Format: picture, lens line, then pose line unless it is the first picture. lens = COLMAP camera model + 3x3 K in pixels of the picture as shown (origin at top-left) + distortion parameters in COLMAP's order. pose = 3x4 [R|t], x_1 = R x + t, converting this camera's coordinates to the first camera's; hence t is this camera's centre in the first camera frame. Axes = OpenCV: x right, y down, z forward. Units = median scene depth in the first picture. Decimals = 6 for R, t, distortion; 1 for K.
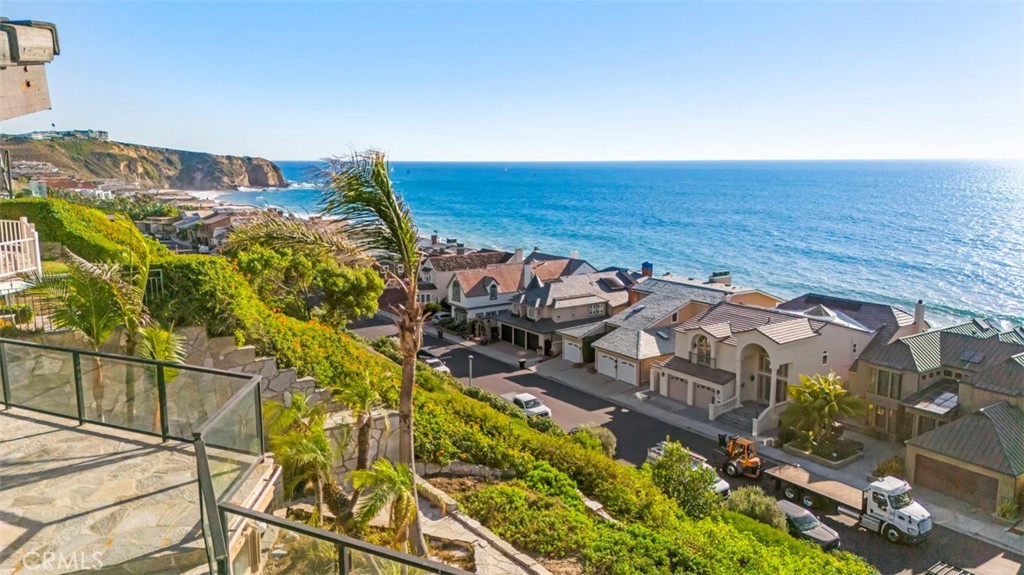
lens RADIAL K [[760.0, 0, 515.6], [0, 760.0, 286.4], [0, 0, 1]] dist [0.091815, -0.123393]
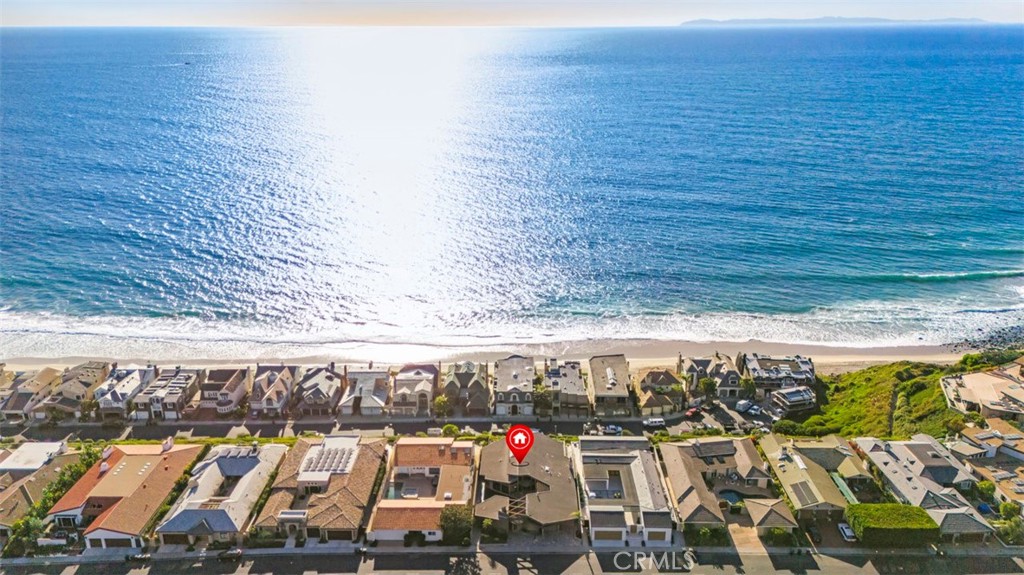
lens RADIAL K [[760.0, 0, 515.6], [0, 760.0, 286.4], [0, 0, 1]] dist [0.091815, -0.123393]
pose [[0.583381, -0.263787, 0.768169, -1.335374], [0.139467, 0.964276, 0.225212, -0.751045], [-0.800135, -0.024250, 0.599330, -0.974184]]
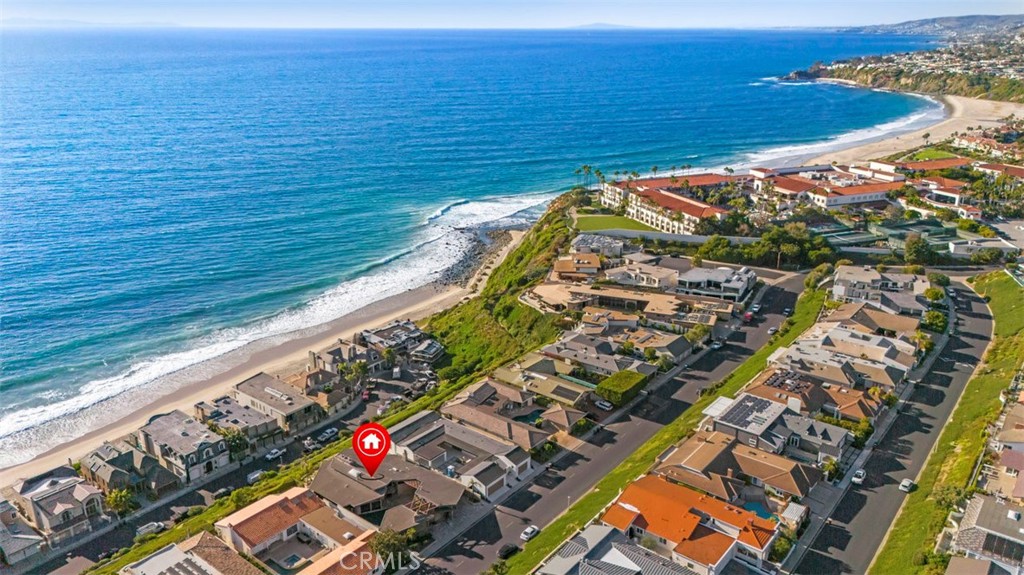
lens RADIAL K [[760.0, 0, 515.6], [0, 760.0, 286.4], [0, 0, 1]] dist [0.091815, -0.123393]
pose [[-0.276890, -0.310205, 0.909453, -1.588482], [0.166219, 0.916728, 0.363293, -0.912273], [-0.946416, 0.251761, -0.202271, -0.064692]]
